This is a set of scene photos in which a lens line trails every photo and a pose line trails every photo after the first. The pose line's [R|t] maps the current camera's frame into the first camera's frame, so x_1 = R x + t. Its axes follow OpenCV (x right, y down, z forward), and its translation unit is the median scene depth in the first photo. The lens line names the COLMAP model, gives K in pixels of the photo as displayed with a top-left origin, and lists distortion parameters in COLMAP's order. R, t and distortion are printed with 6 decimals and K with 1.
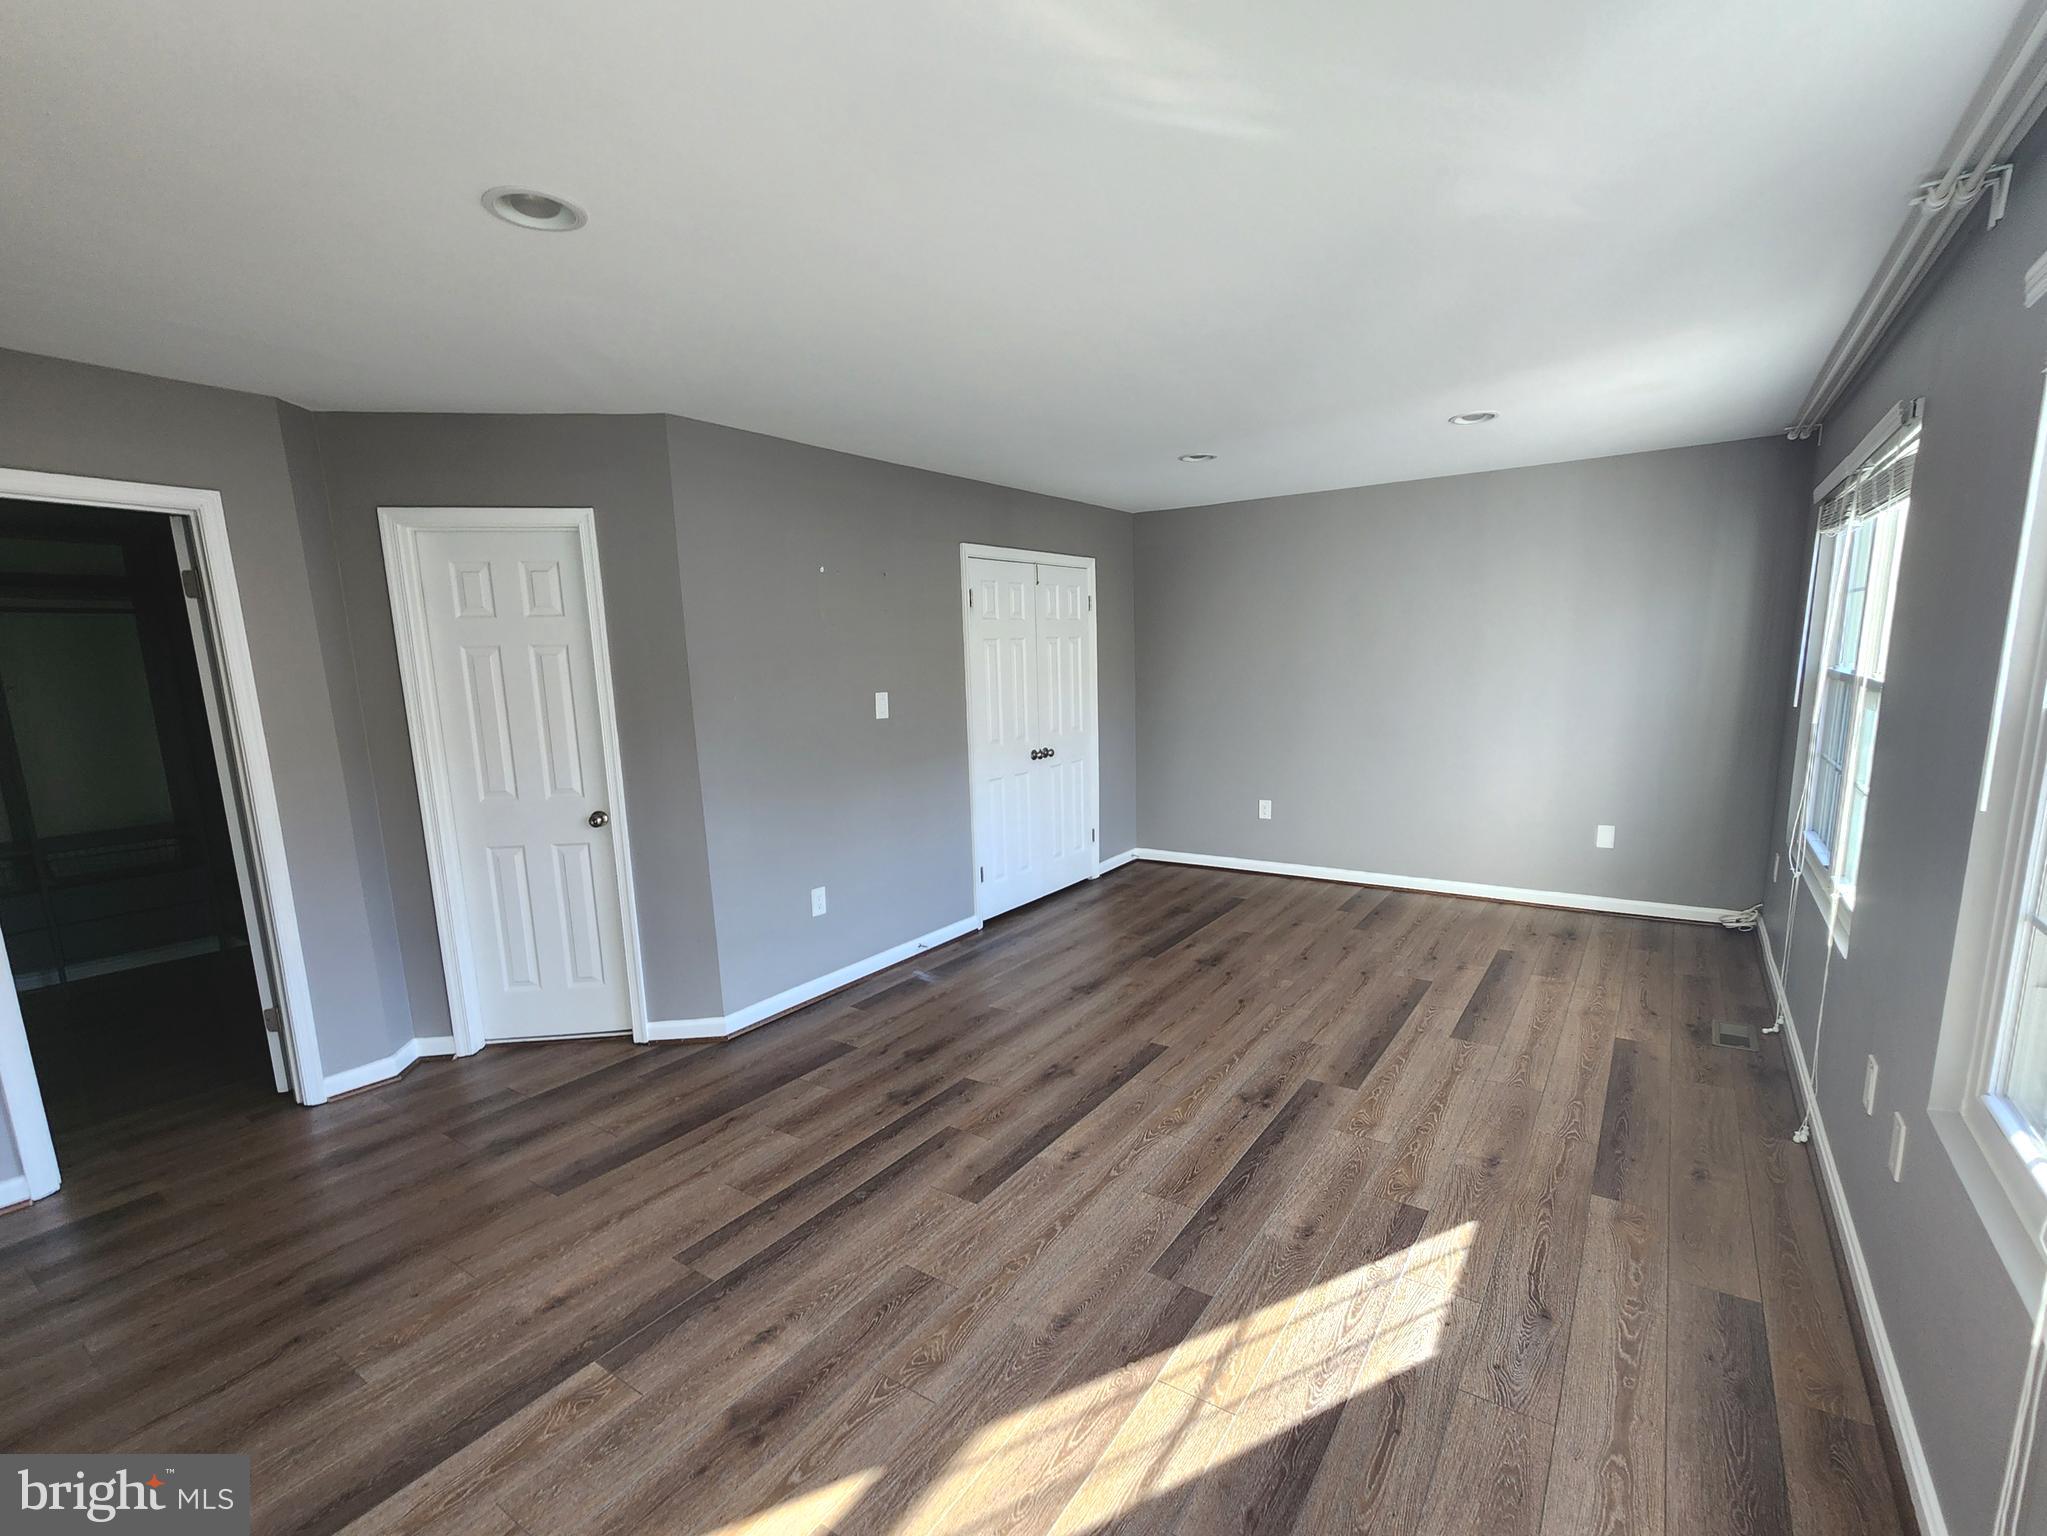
lens RADIAL K [[838.6, 0, 1041.4], [0, 838.6, 784.4], [0, 0, 1]] dist [-0.003258, -0.000021]
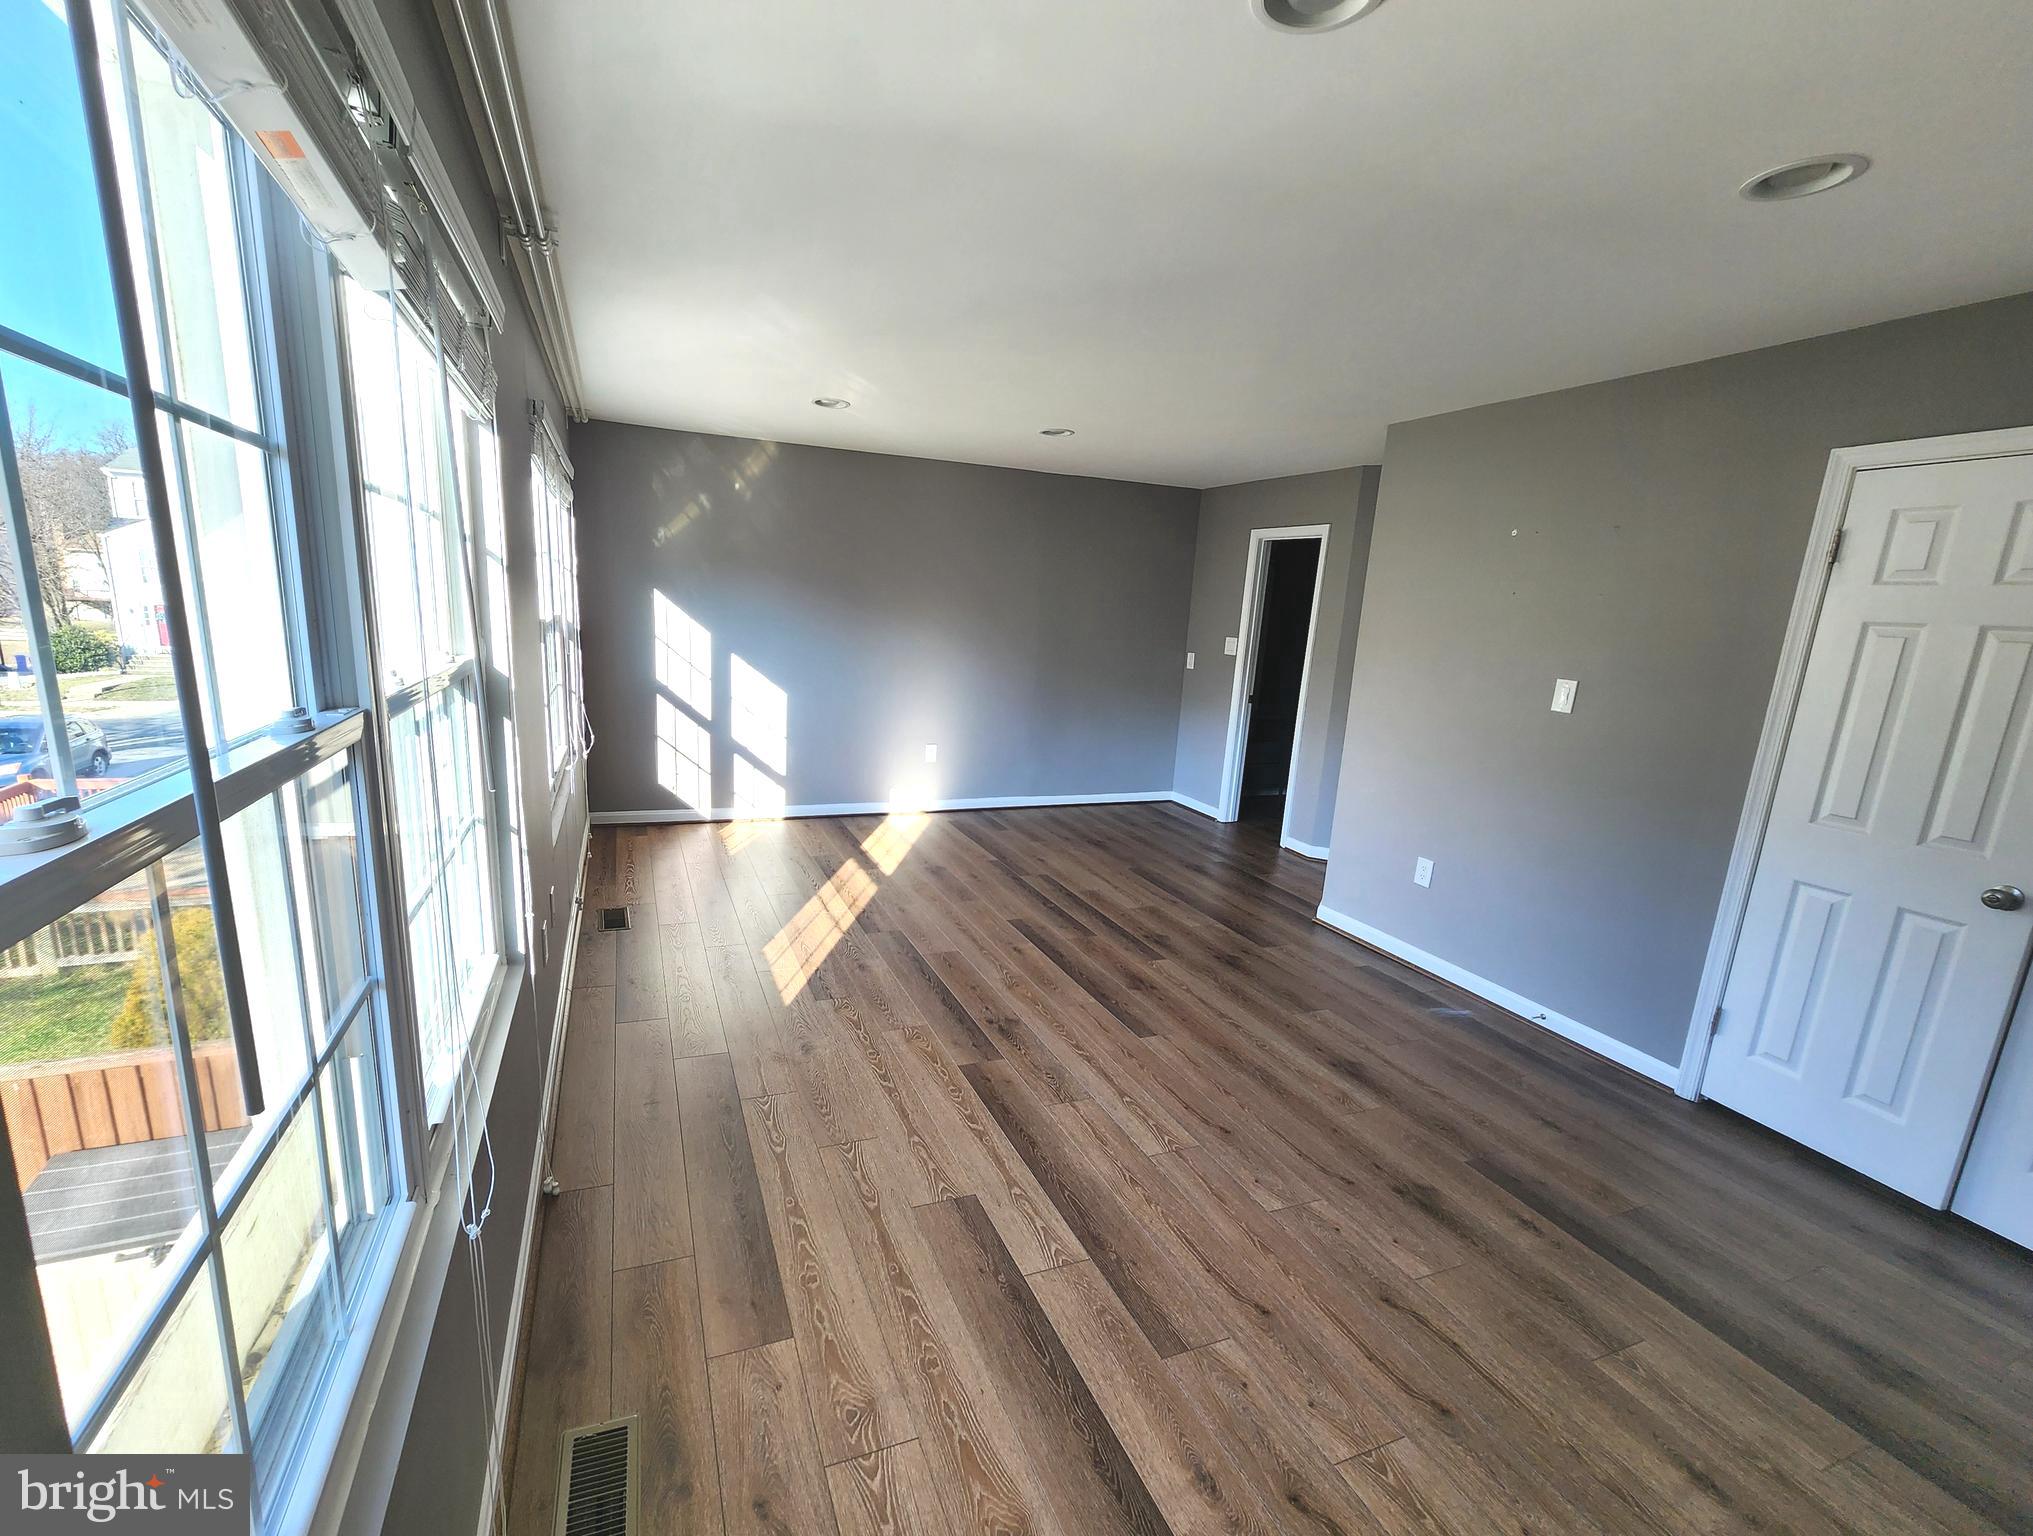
lens RADIAL K [[817.2, 0, 1025.5], [0, 817.2, 765.1], [0, 0, 1]] dist [-0.000359, -0.000038]
pose [[-0.458776, 0.180850, -0.869953, 1.000699], [-0.177301, 0.940747, 0.289067, -0.228661], [0.870683, 0.286861, -0.399528, 1.222719]]
